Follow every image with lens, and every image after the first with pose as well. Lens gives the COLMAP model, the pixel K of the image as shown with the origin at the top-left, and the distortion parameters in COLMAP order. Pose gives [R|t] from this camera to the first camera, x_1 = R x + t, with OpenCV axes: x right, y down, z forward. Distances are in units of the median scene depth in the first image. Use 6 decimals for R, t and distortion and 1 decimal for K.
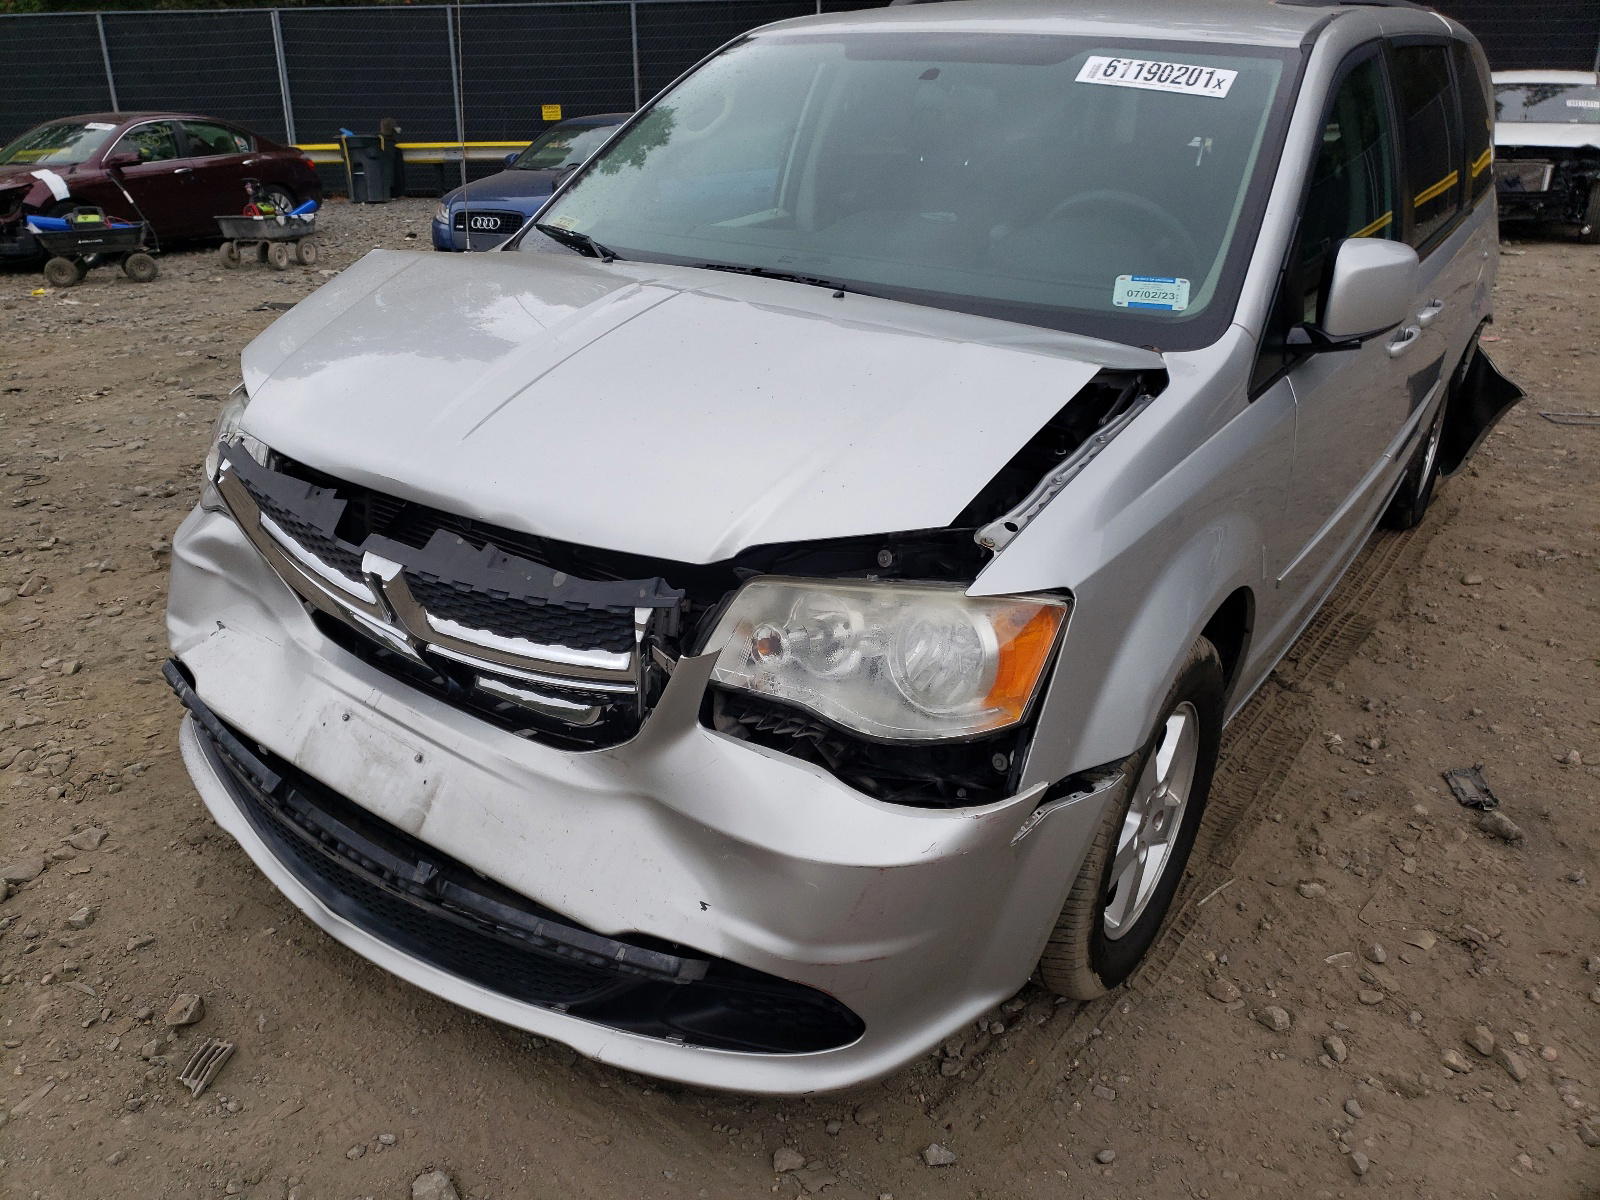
lens RADIAL K [[1215.8, 0, 798.7], [0, 1215.8, 598.5], [0, 0, 1]] dist [-0.003298, 0.016524]
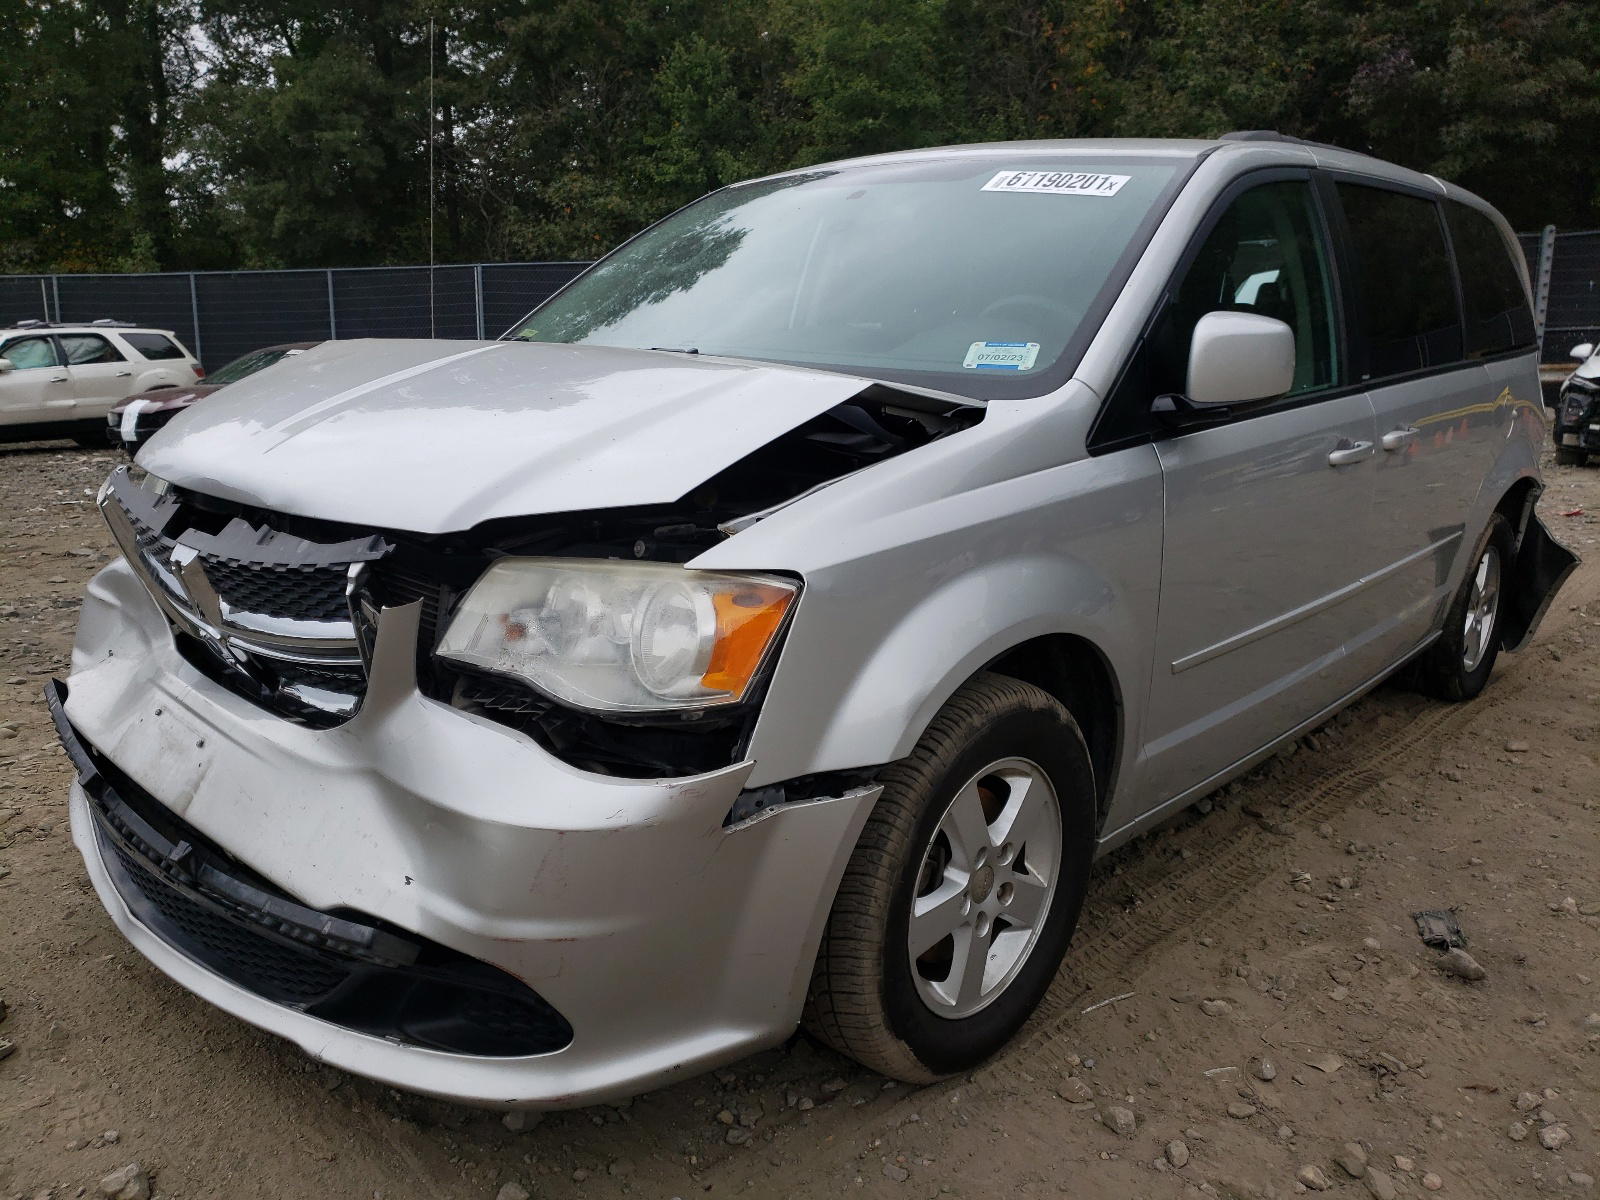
lens RADIAL K [[1216.9, 0, 799.3], [0, 1216.9, 600.6], [0, 0, 1]] dist [0.001995, 0.013674]
pose [[0.992034, 0.028009, -0.122813, 0.263034], [-0.049934, 0.982532, -0.179270, 0.145549], [0.115647, 0.183975, 0.976104, 0.028672]]
